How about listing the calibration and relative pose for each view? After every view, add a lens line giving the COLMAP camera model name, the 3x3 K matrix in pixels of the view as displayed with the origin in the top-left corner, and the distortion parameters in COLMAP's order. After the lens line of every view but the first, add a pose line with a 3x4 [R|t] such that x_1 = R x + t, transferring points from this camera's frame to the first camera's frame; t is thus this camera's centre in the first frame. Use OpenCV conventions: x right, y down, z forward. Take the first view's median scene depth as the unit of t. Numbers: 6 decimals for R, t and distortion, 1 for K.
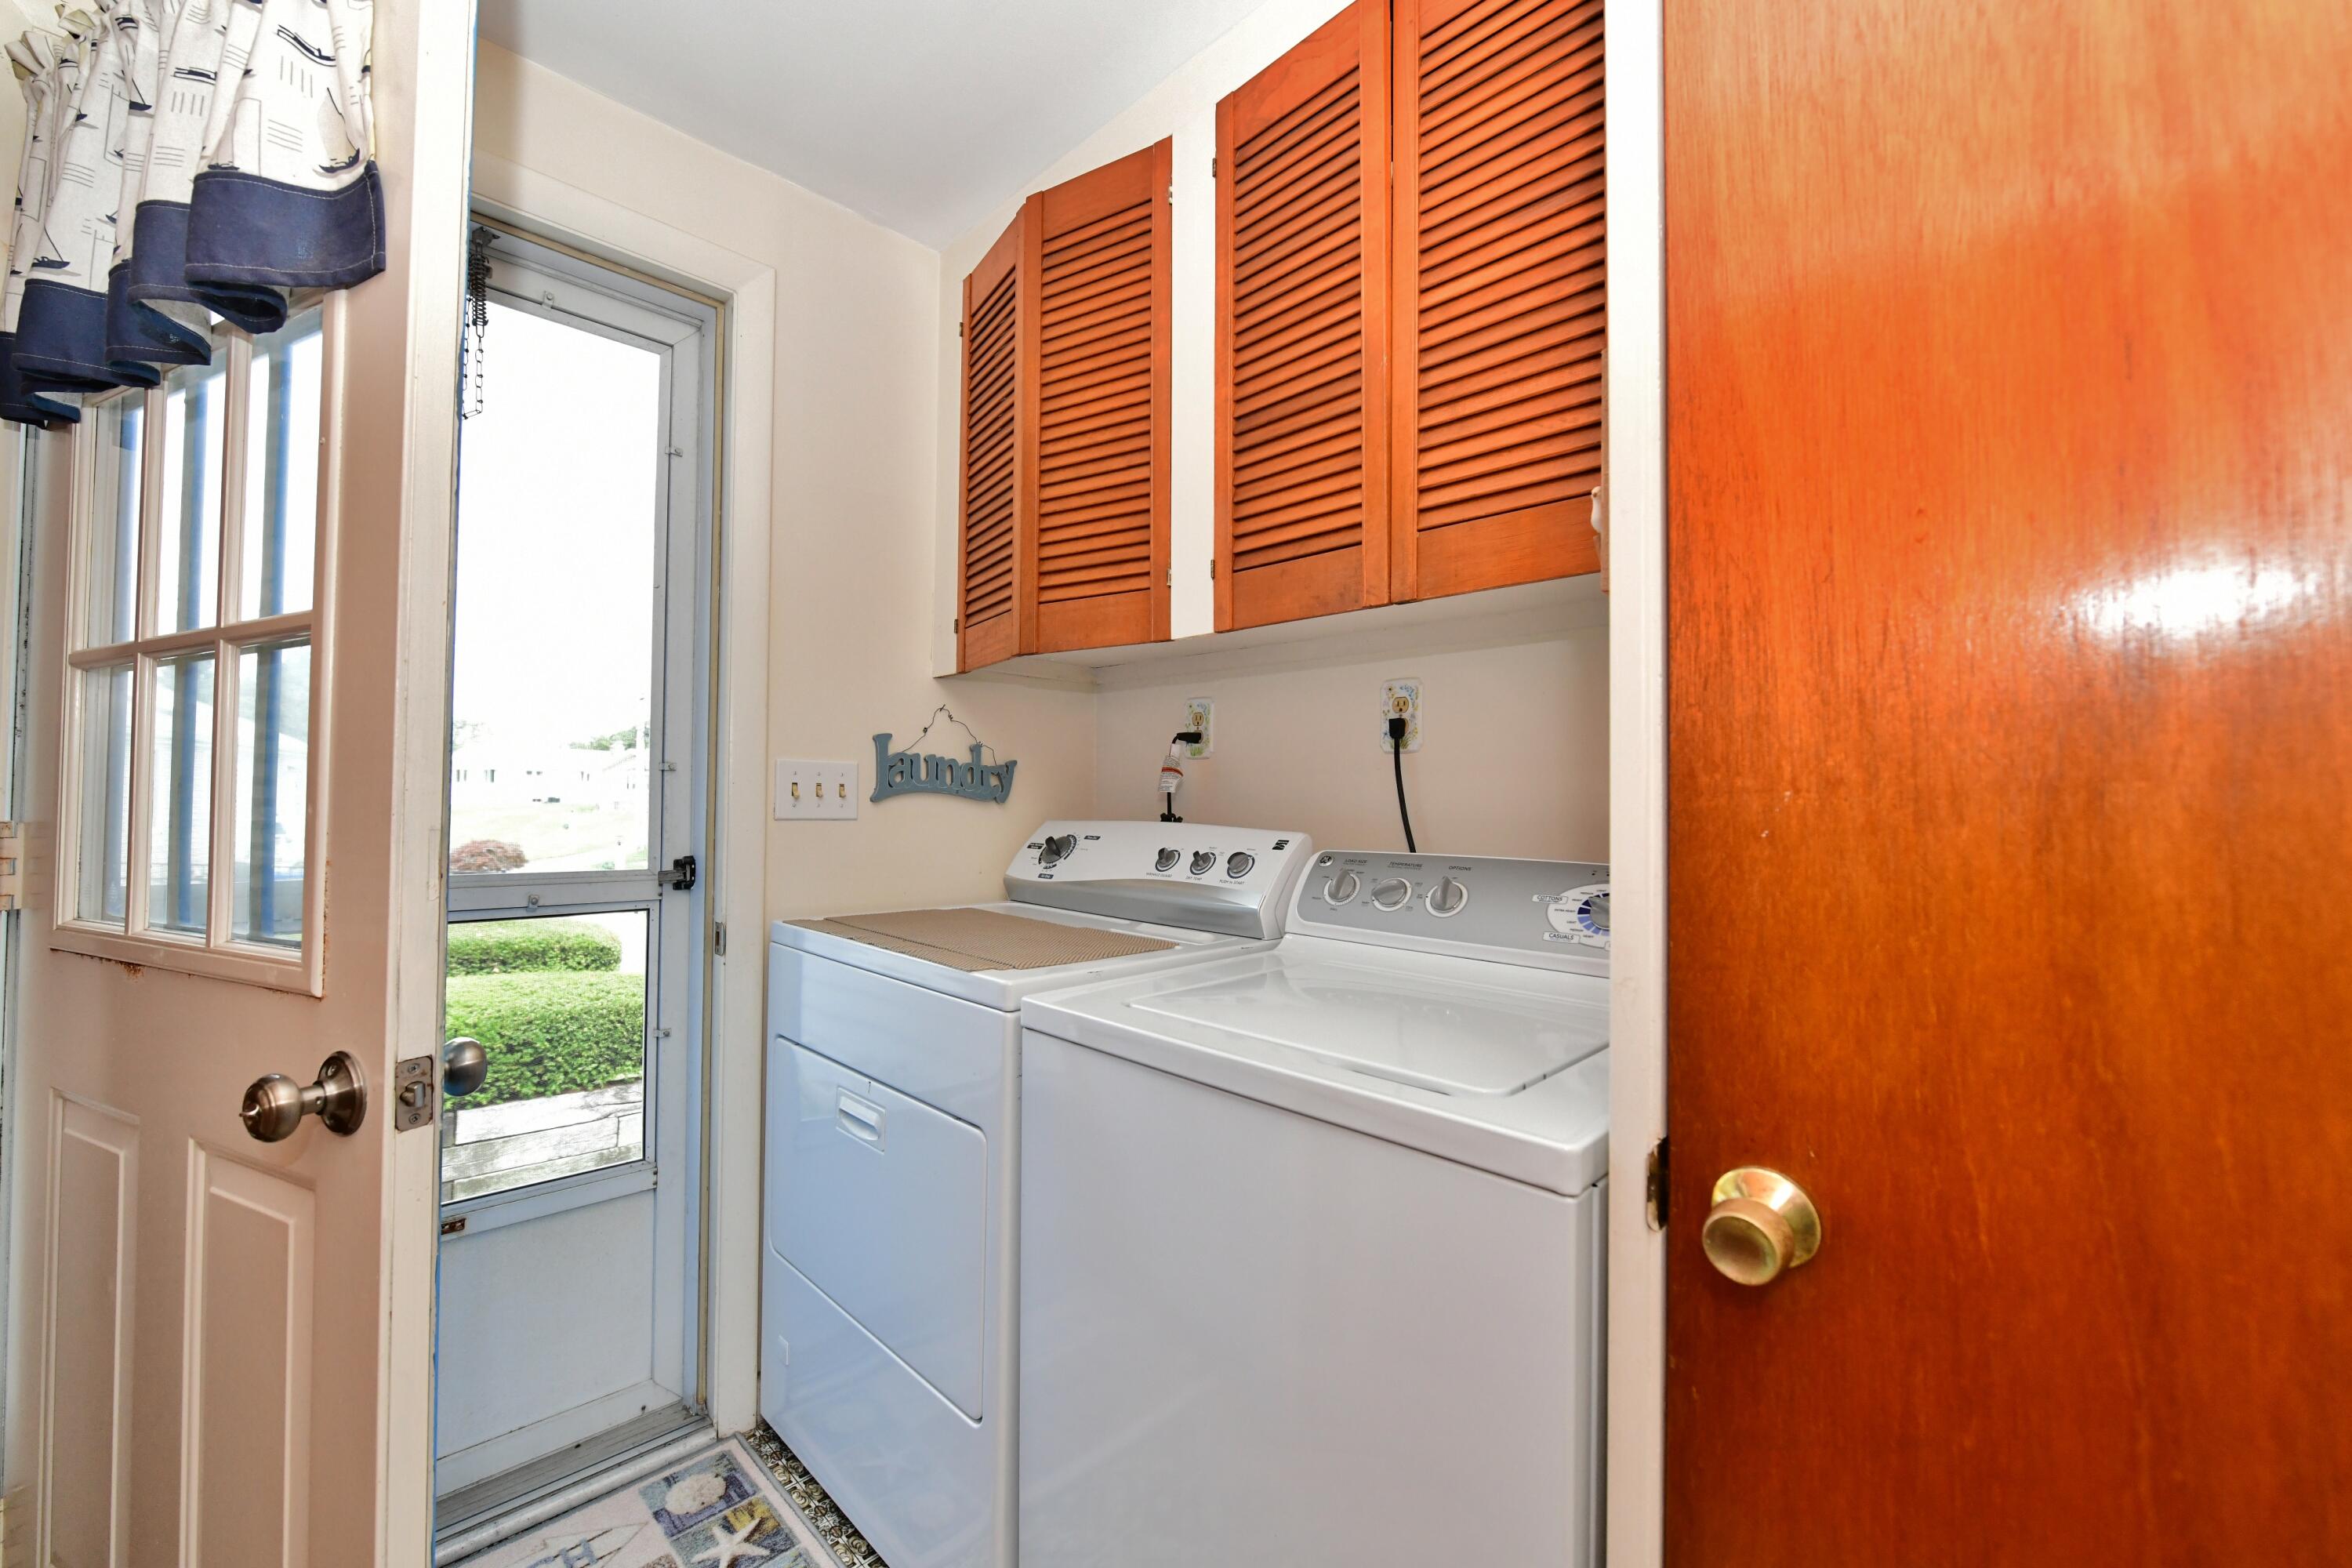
lens RADIAL K [[935.3, 0, 1179.1], [0, 935.3, 784.1], [0, 0, 1]] dist [-0.011443, 0.000285]
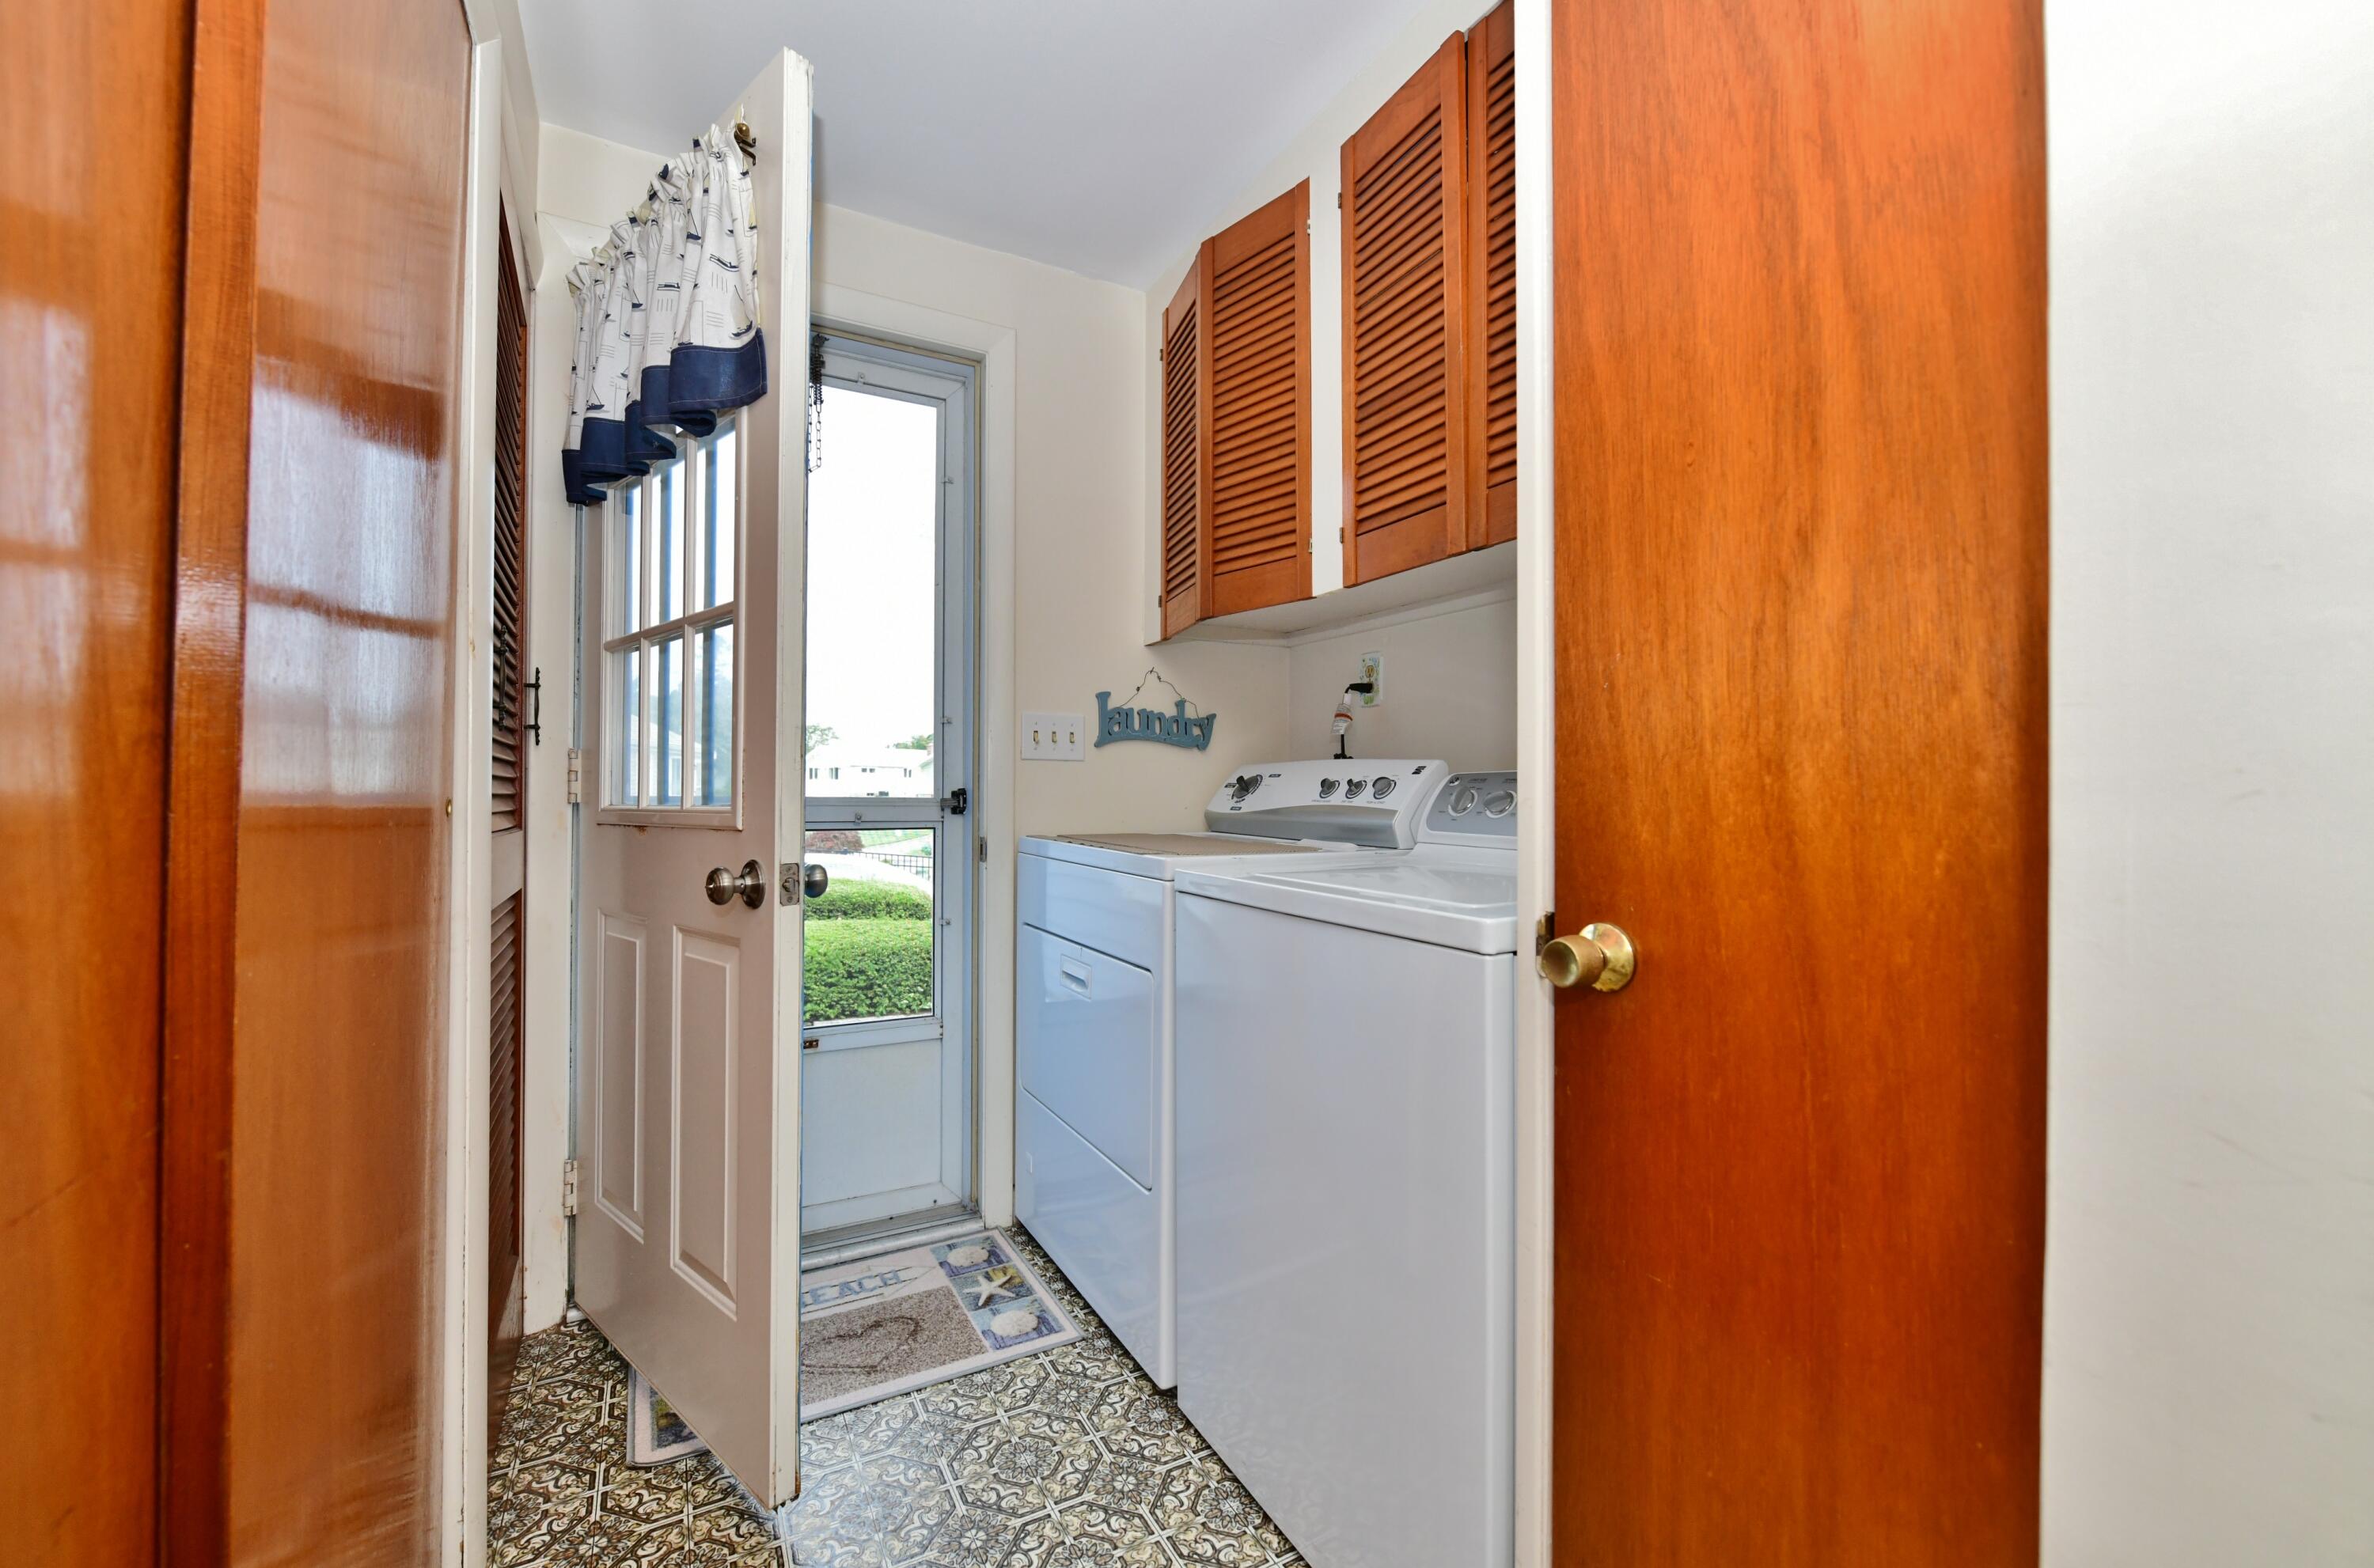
lens RADIAL K [[948.0, 0, 1186.7], [0, 948.0, 783.1], [0, 0, 1]] dist [-0.011494, 0.000480]
pose [[0.960414, -0.009961, -0.278398, 0.206094], [0.012387, 0.999899, 0.006955, 0.089722], [0.278301, -0.010128, 0.960440, -0.265771]]
